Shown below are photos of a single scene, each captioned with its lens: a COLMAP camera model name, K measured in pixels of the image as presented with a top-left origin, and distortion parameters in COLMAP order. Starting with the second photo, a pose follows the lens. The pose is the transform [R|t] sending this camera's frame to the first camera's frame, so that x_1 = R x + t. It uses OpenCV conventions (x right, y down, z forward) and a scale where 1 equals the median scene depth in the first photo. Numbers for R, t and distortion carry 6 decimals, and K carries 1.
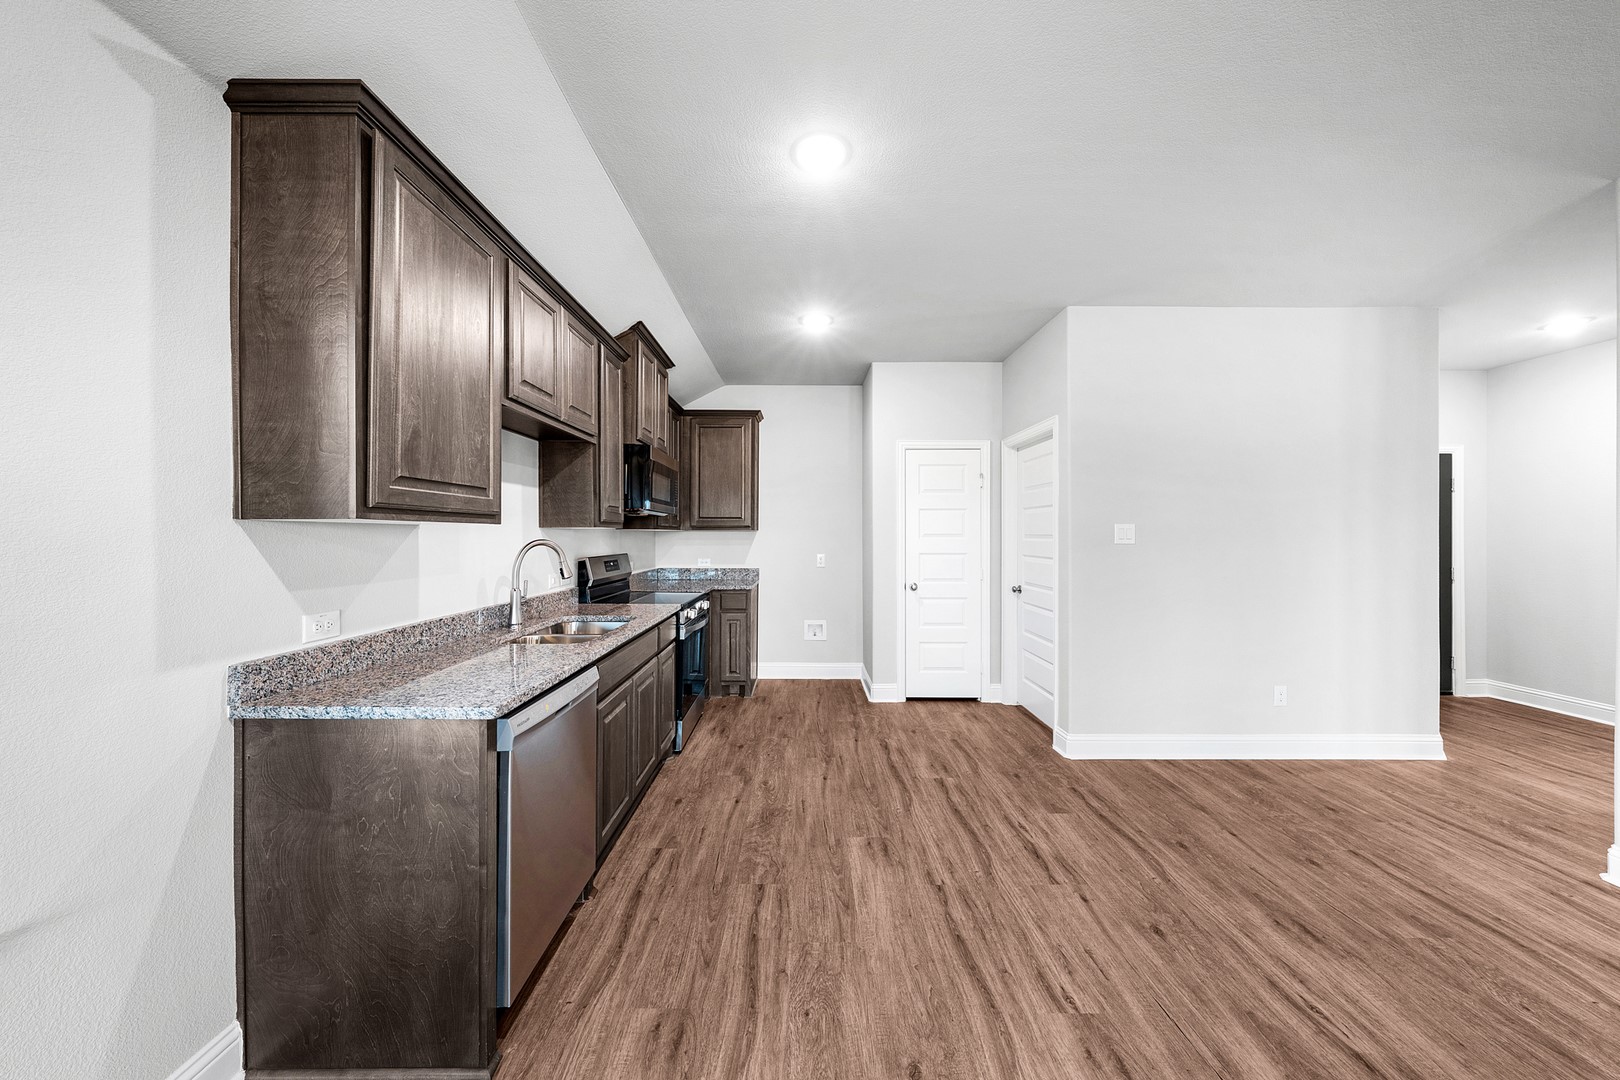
lens RADIAL K [[550.5, 0, 807.2], [0, 550.5, 531.3], [0, 0, 1]] dist [0.000135, 0.000206]
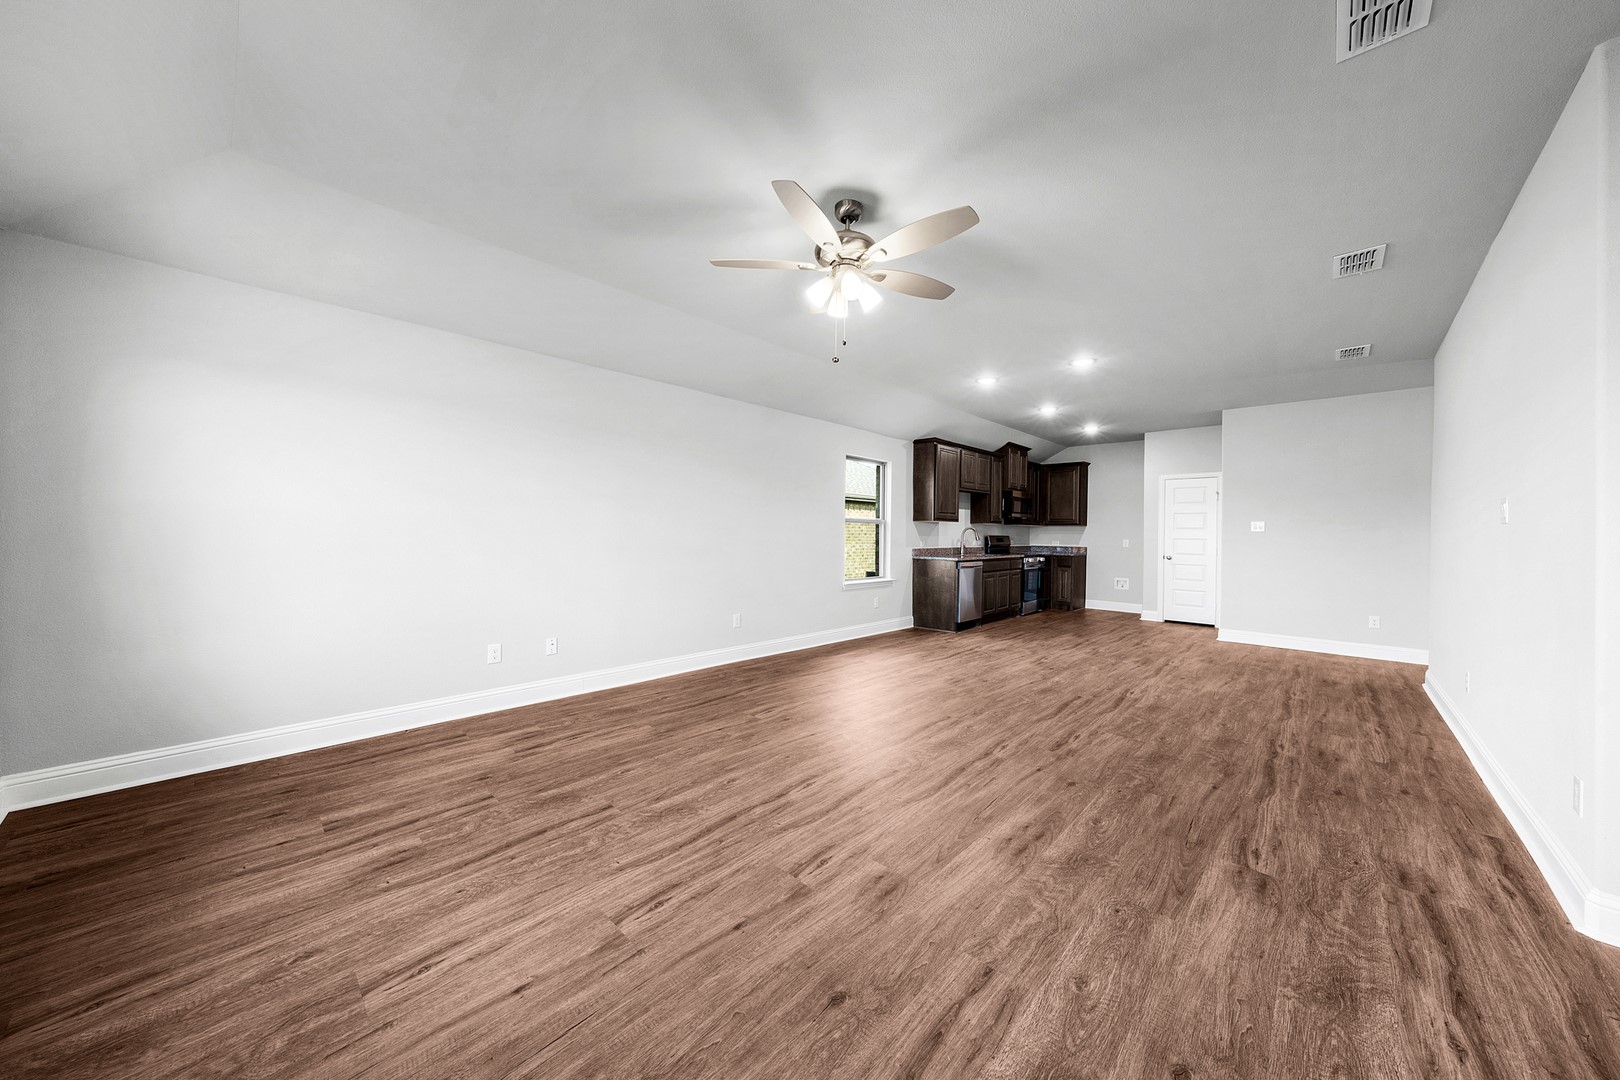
lens RADIAL K [[549.0, 0, 816.3], [0, 549.0, 531.7], [0, 0, 1]] dist [0.000013, -0.000002]
pose [[0.727582, 0.007372, -0.685981, 0.990336], [-0.007869, 0.999966, 0.002401, 0.039762], [0.685976, 0.003651, 0.727615, -1.810781]]
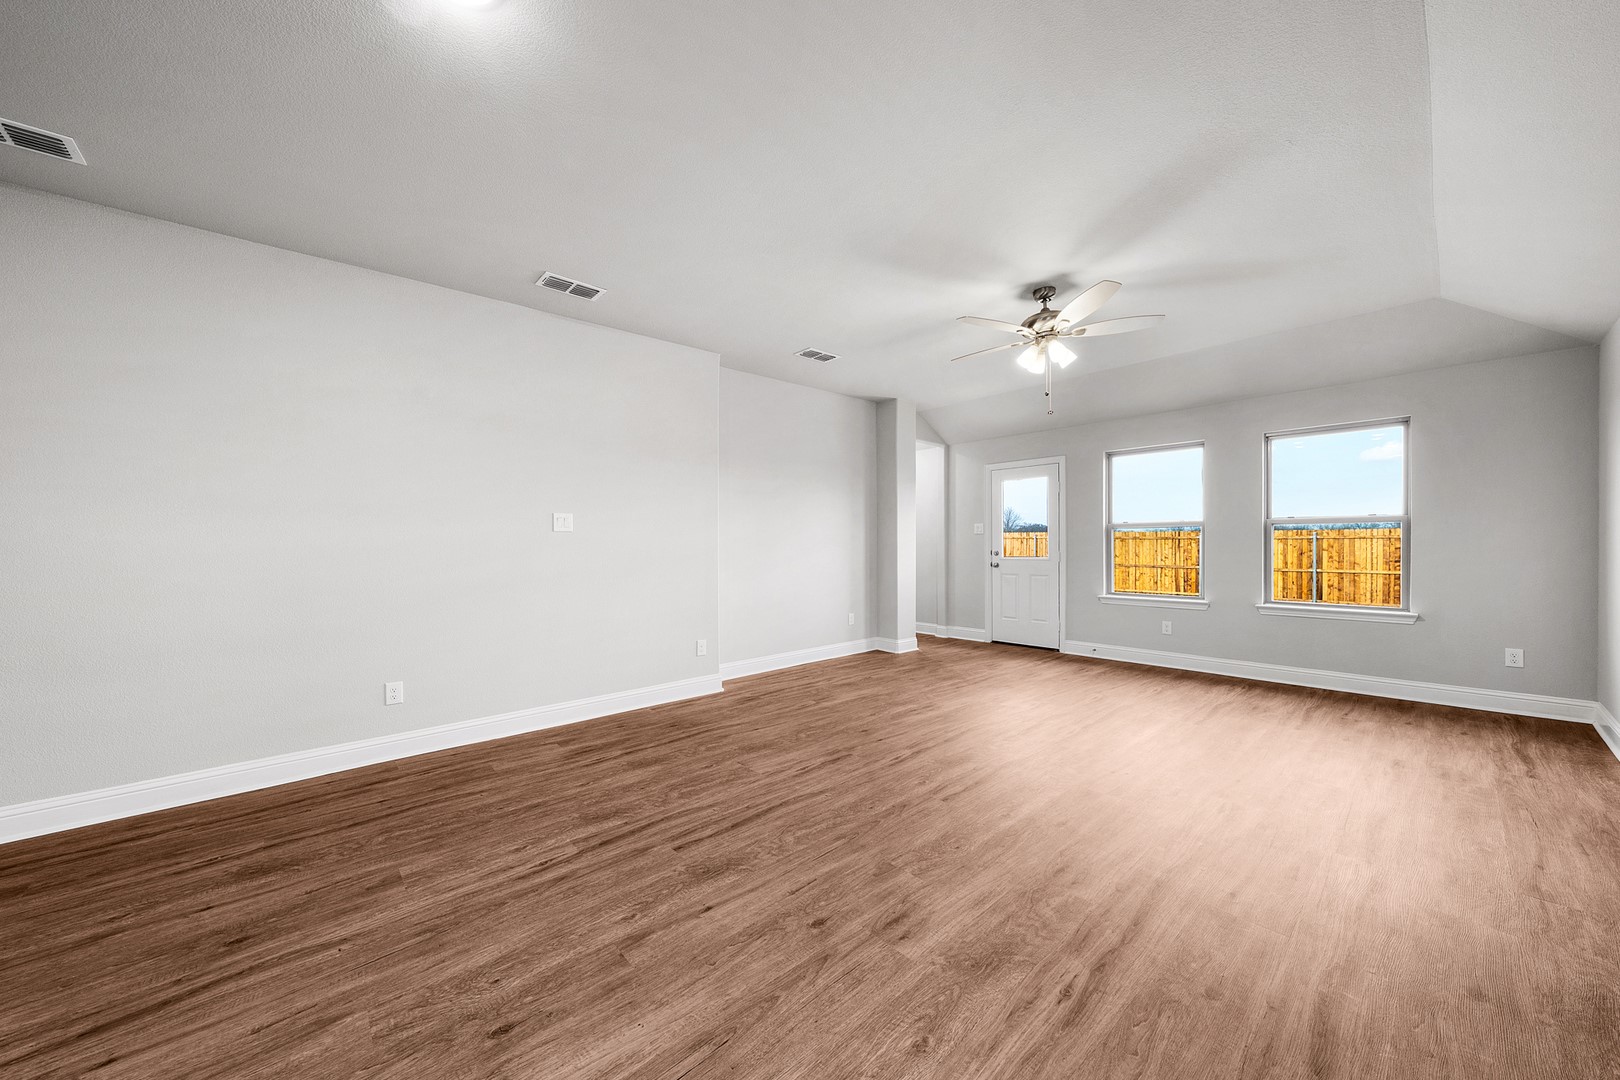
lens RADIAL K [[577.0, 0, 804.0], [0, 577.0, 546.0], [0, 0, 1]] dist [-0.000155, 0.000053]
pose [[-0.656452, -0.001229, 0.754367, -0.318166], [0.001671, 0.999994, 0.003084, 0.053882], [-0.754366, 0.003285, -0.656446, 0.282584]]
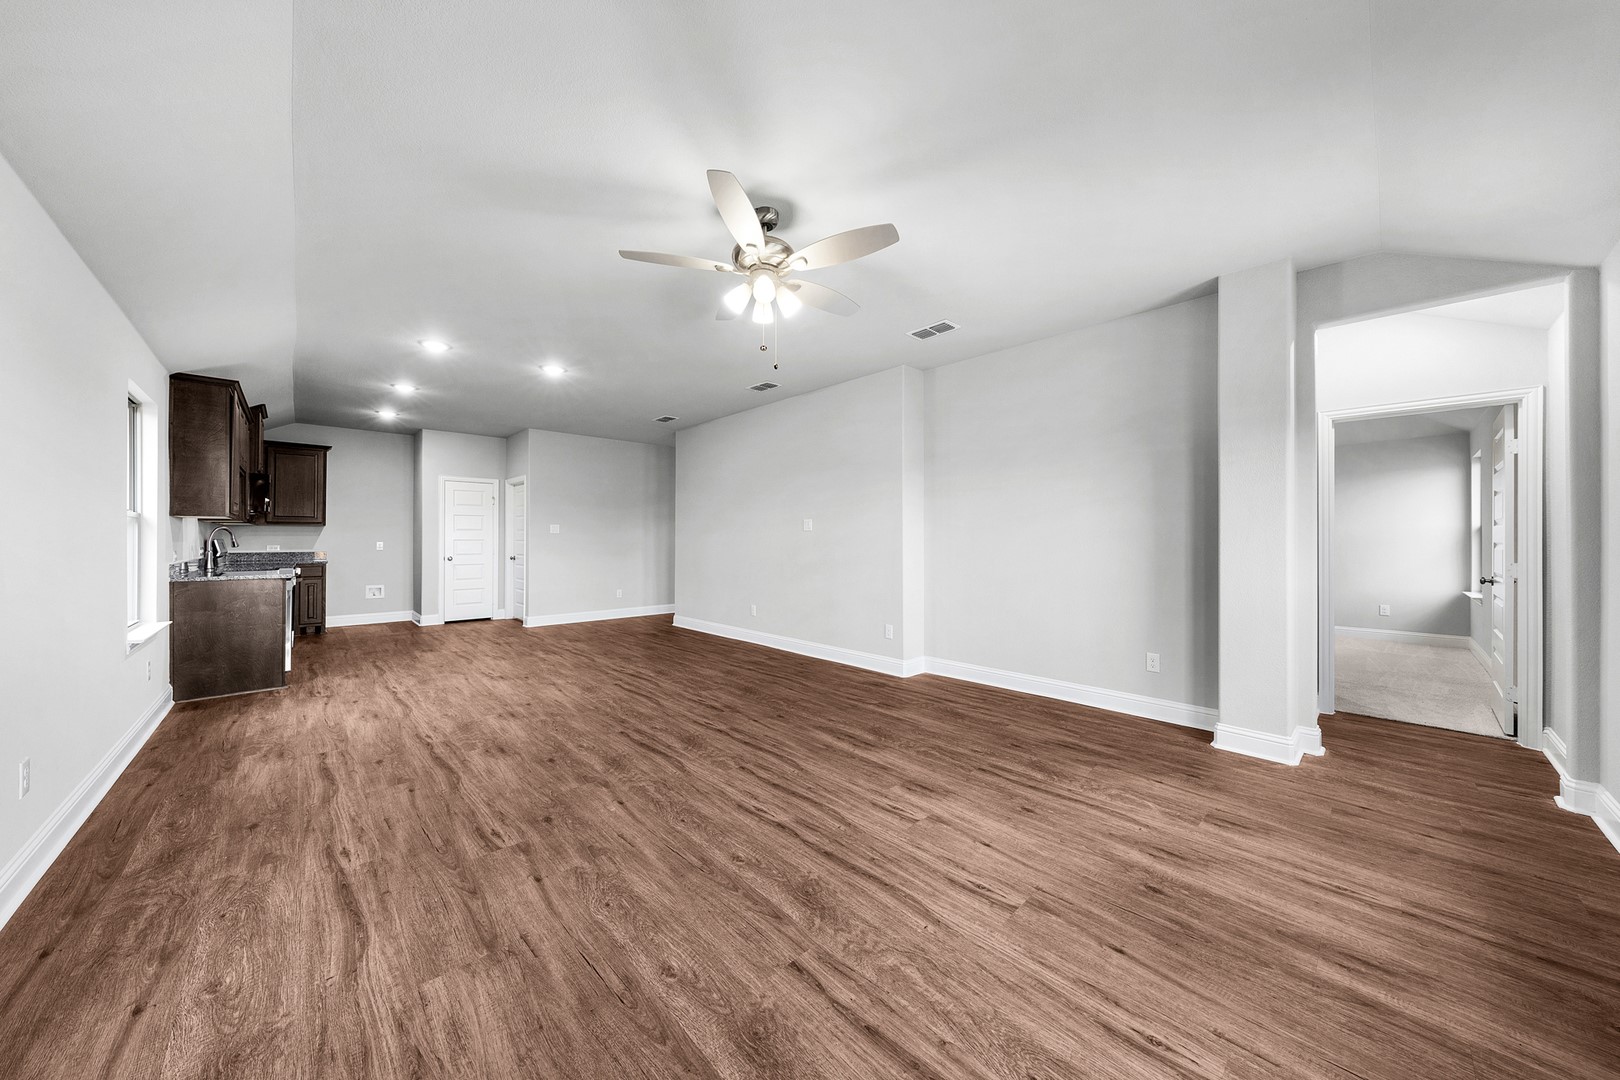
lens RADIAL K [[542.8, 0, 808.6], [0, 542.8, 534.8], [0, 0, 1]] dist [-0.000380, 0.000010]
pose [[0.730171, 0.003909, 0.683253, -0.271112], [-0.004241, 0.999990, -0.001190, 0.036663], [-0.683251, -0.002029, 0.730180, -1.819433]]
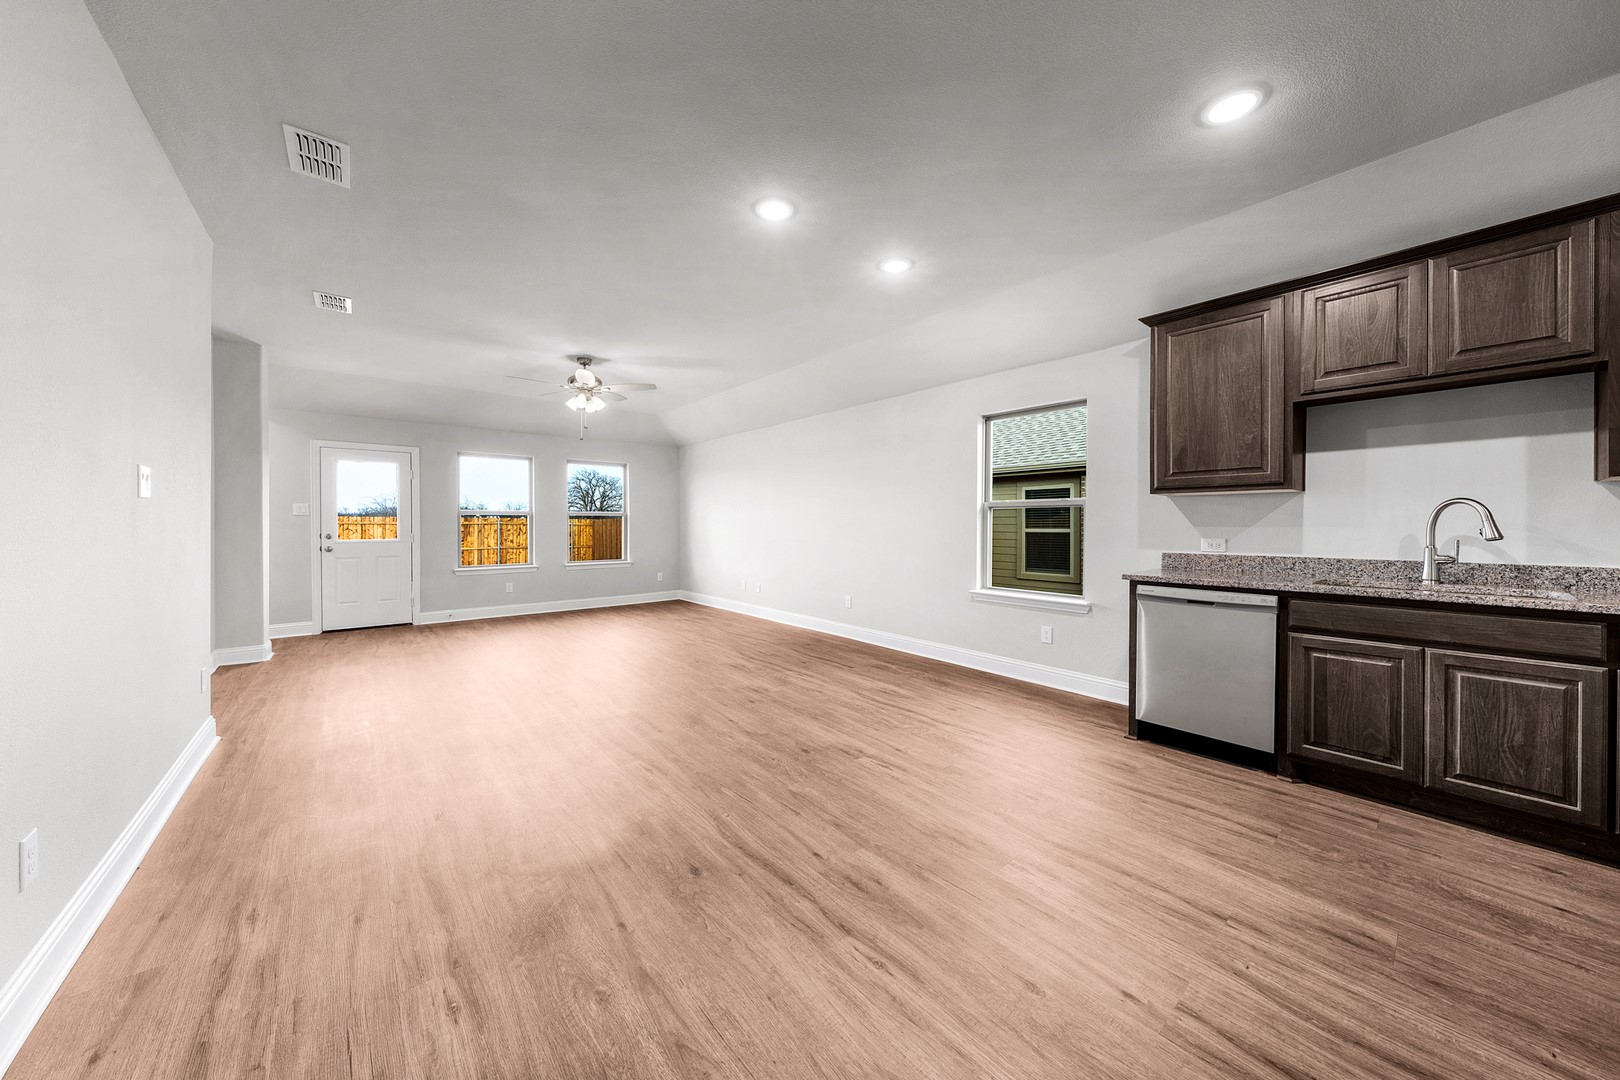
lens RADIAL K [[550.5, 0, 807.2], [0, 550.5, 531.3], [0, 0, 1]] dist [0.000135, 0.000206]
pose [[-0.774475, 0.004519, -0.632589, 0.977494], [0.001613, 0.999985, 0.005169, 0.065145], [0.632603, 0.002983, -0.774471, 1.000941]]
